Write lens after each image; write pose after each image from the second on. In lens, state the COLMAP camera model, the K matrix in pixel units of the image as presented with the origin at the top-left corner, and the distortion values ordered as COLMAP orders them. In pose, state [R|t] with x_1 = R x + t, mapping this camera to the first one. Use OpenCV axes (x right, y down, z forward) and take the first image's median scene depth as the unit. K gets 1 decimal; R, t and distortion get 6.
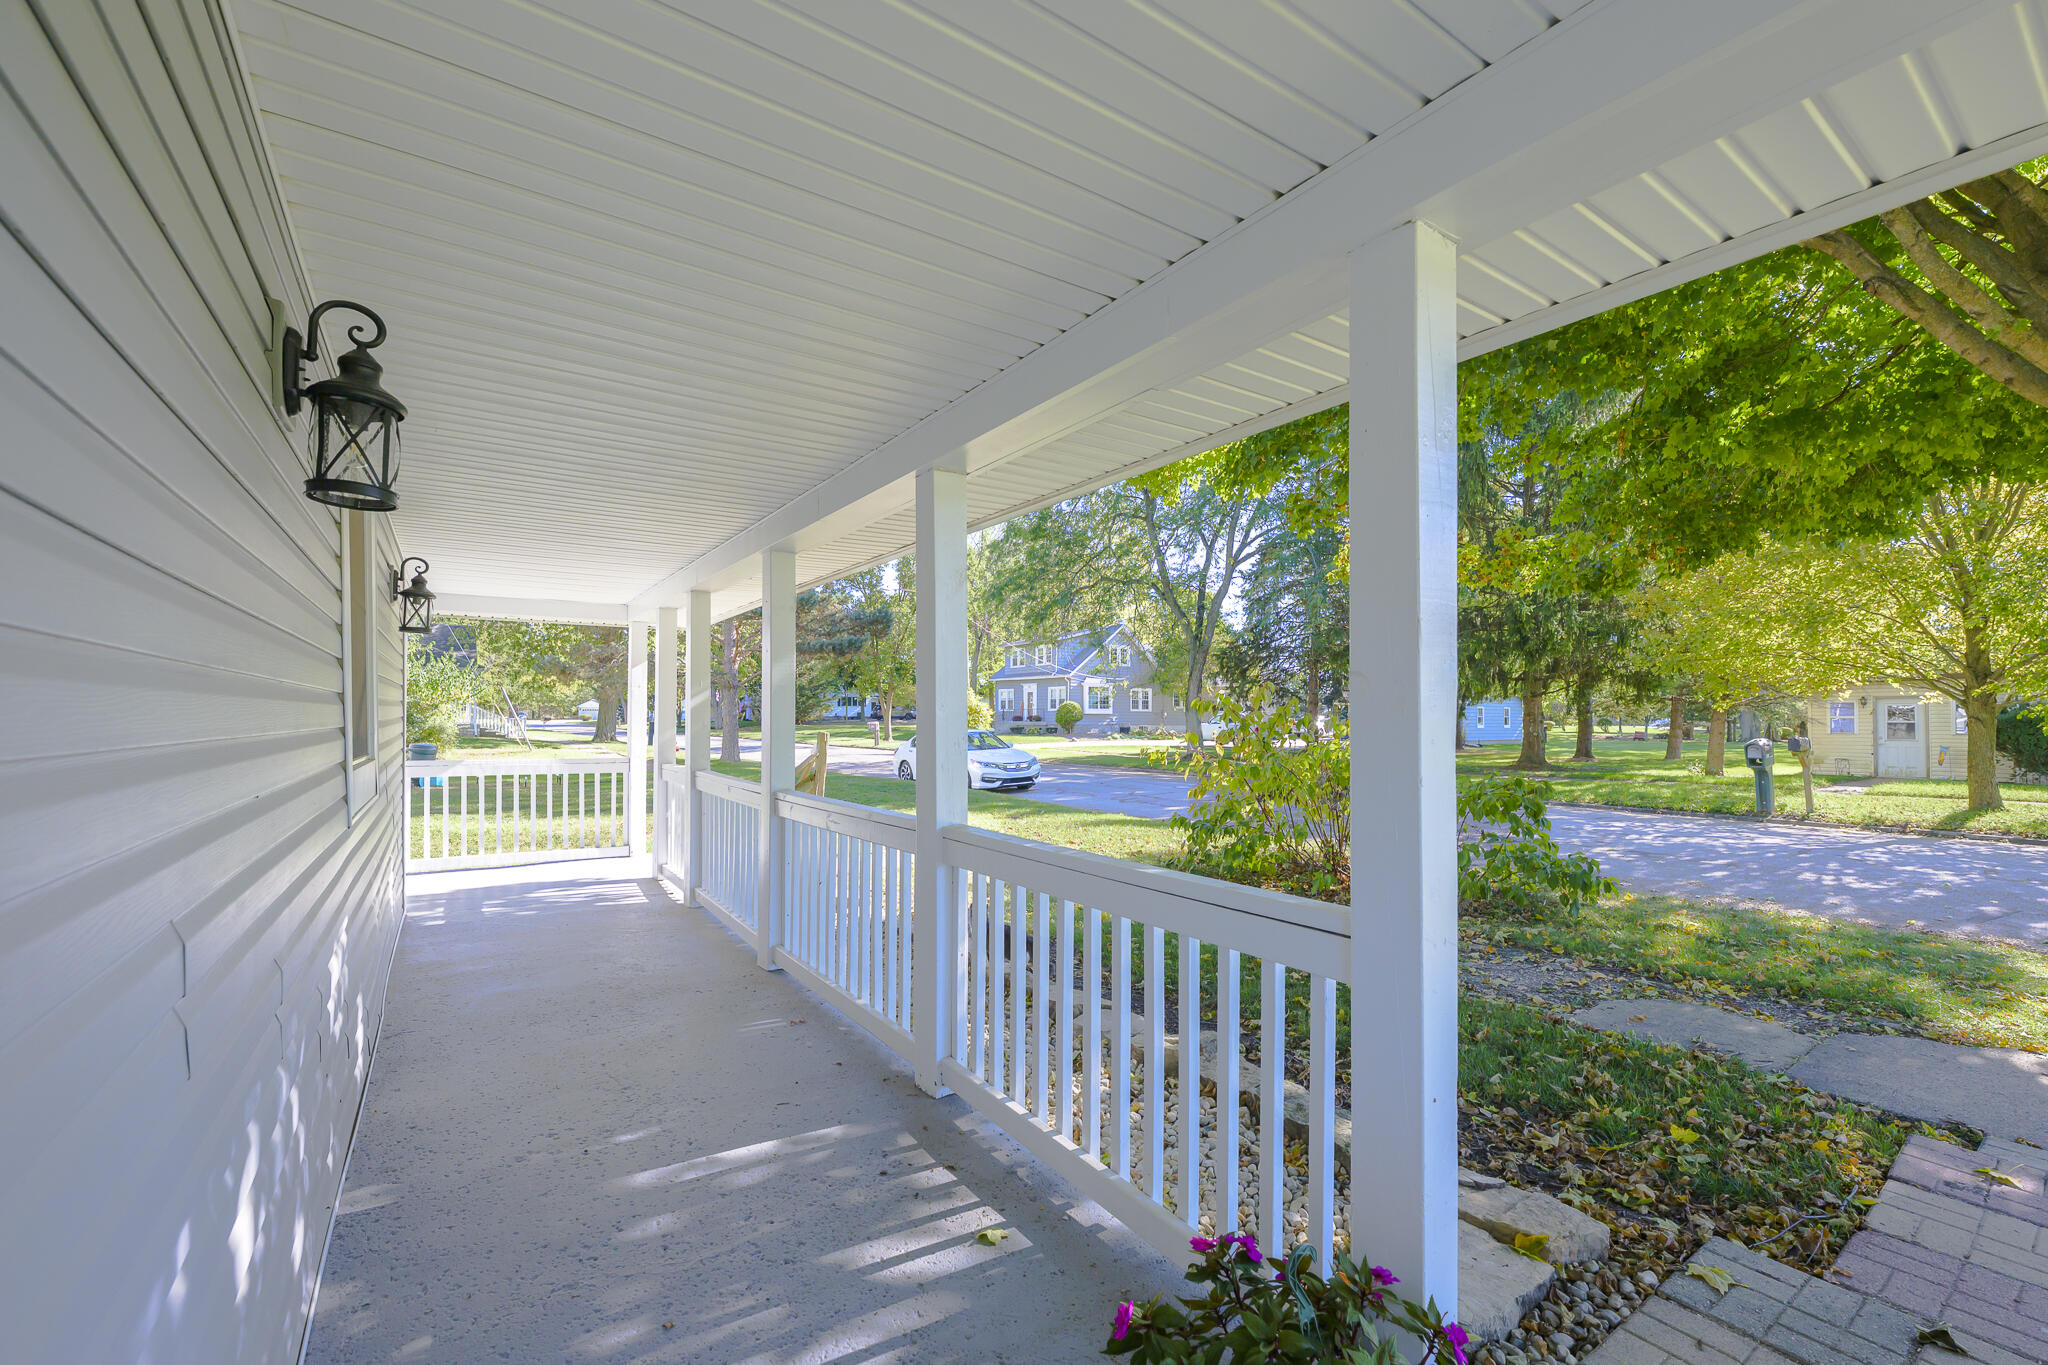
lens RADIAL K [[846.6, 0, 1027.4], [0, 846.6, 704.5], [0, 0, 1]] dist [-0.001343, 0.000723]
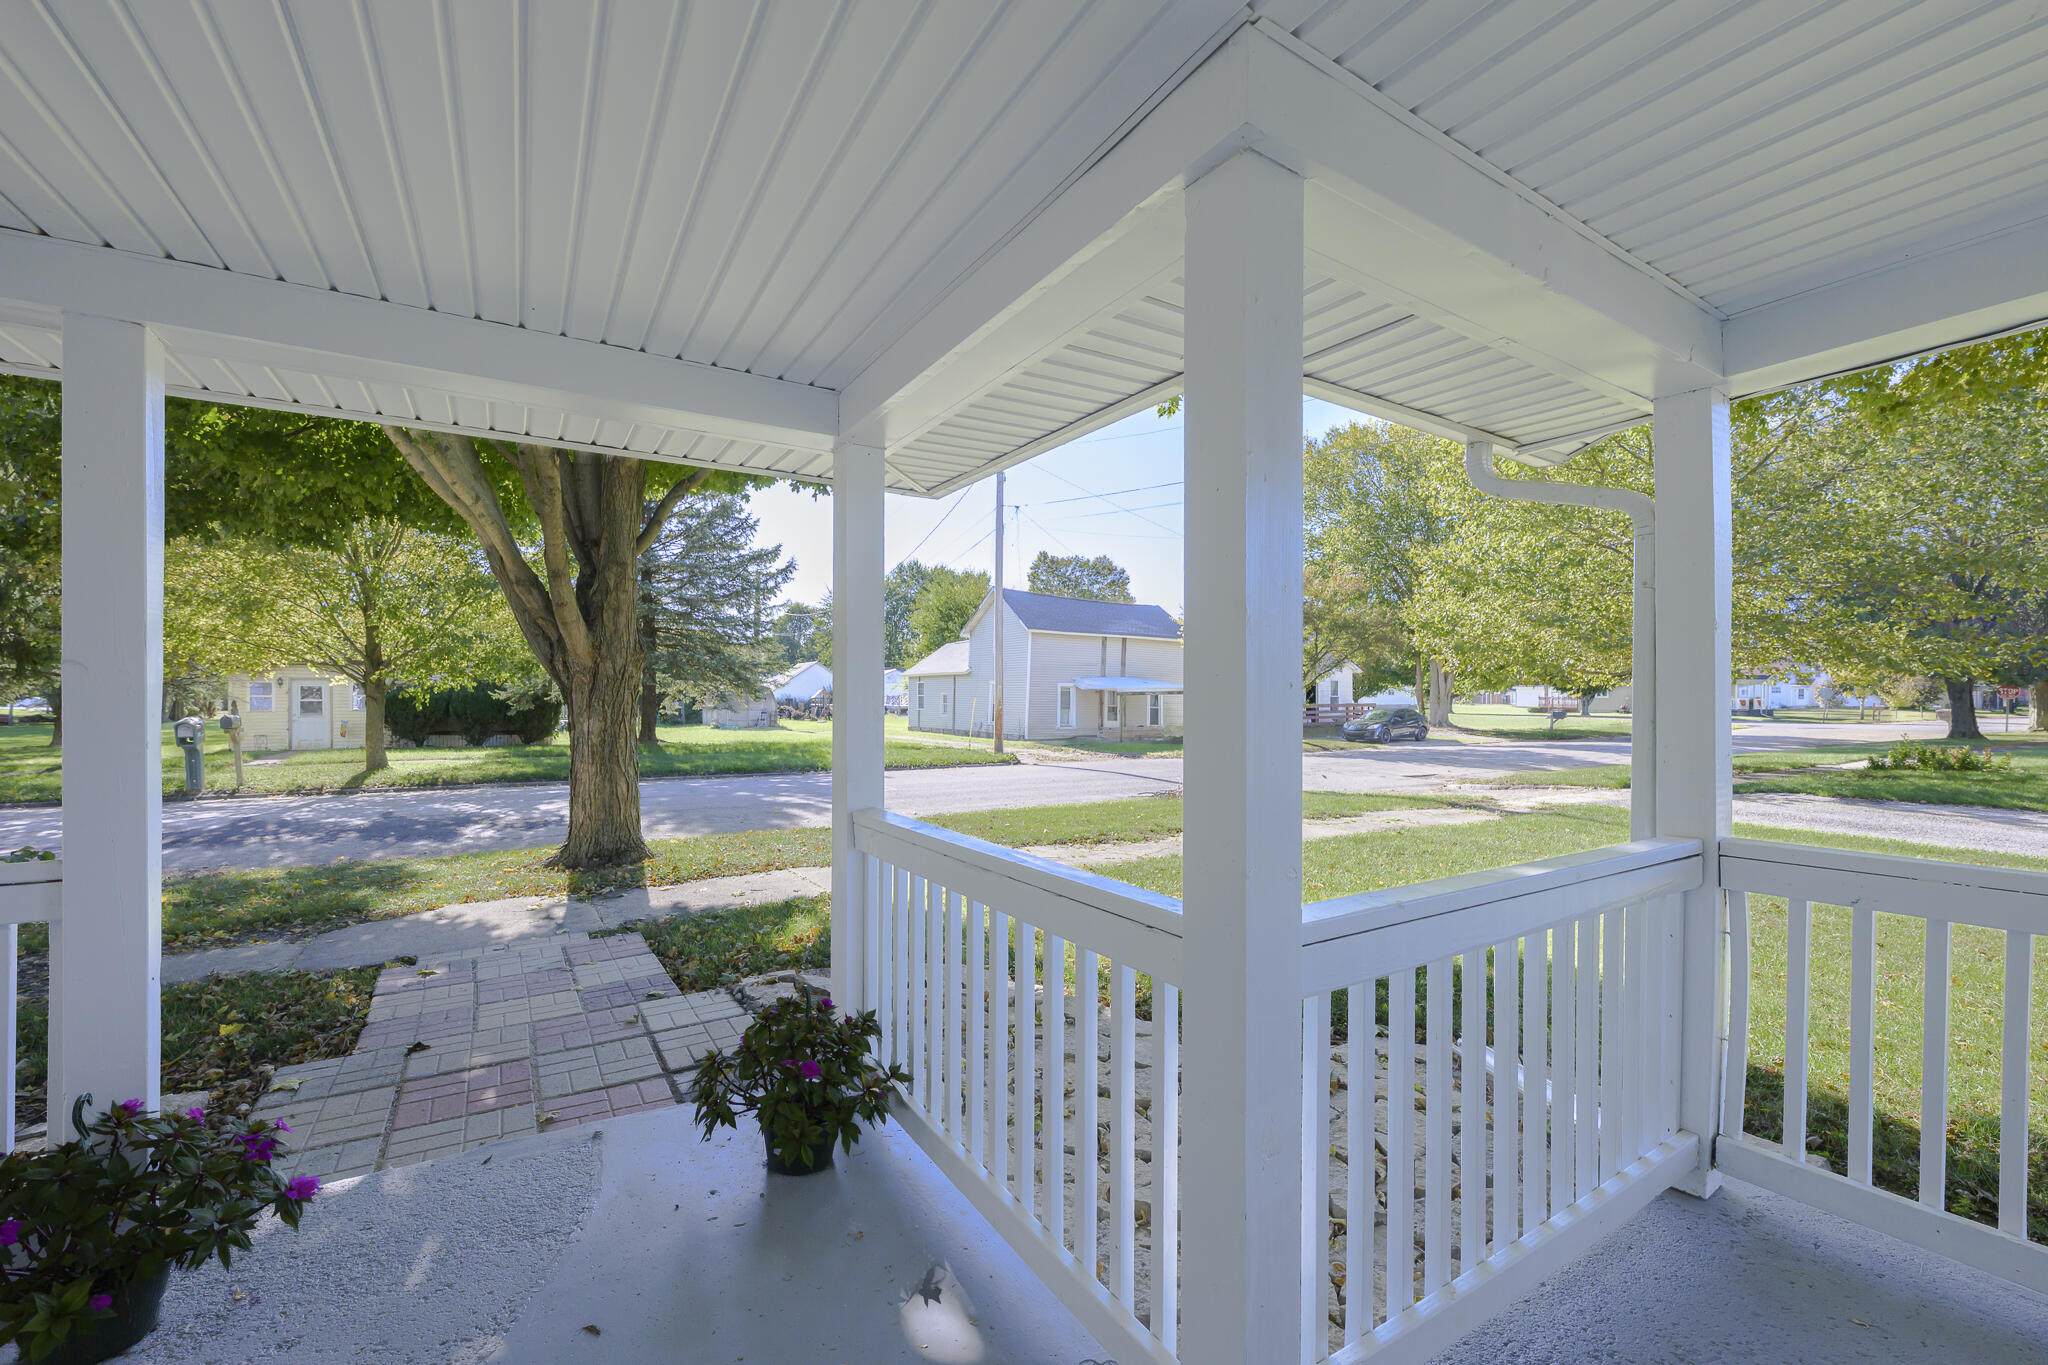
lens RADIAL K [[846.6, 0, 1027.4], [0, 846.6, 704.5], [0, 0, 1]] dist [-0.001343, 0.000723]
pose [[0.057266, -0.007221, 0.998333, -0.134485], [-0.017441, 0.999814, 0.008232, -0.001237], [-0.998207, -0.017884, 0.057129, -0.080078]]
